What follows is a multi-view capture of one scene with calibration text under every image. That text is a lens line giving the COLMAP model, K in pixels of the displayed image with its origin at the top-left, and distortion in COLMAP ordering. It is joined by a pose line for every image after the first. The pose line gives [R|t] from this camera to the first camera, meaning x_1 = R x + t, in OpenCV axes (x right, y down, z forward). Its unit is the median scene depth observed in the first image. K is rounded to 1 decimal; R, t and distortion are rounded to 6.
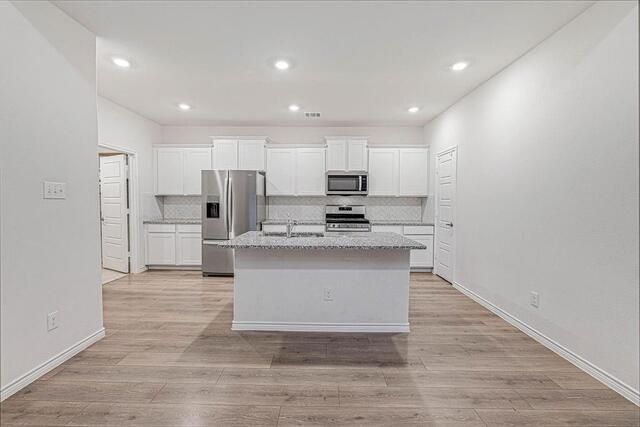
lens RADIAL K [[278.5, 0, 320.0], [0, 278.5, 208.8], [0, 0, 1]] dist [0.001124, 0.000158]
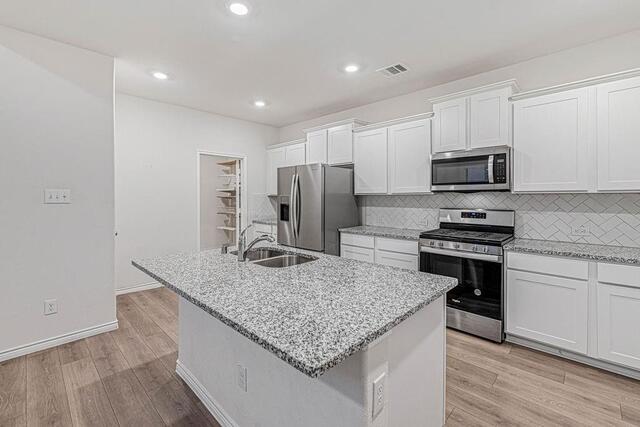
lens RADIAL K [[286.2, 0, 318.1], [0, 286.2, 196.4], [0, 0, 1]] dist [-0.001200, 0.000551]
pose [[0.719882, -0.008503, -0.694044, 0.285025], [-0.013688, 0.999557, -0.026443, -0.019670], [0.693961, 0.028536, 0.719447, 0.366865]]
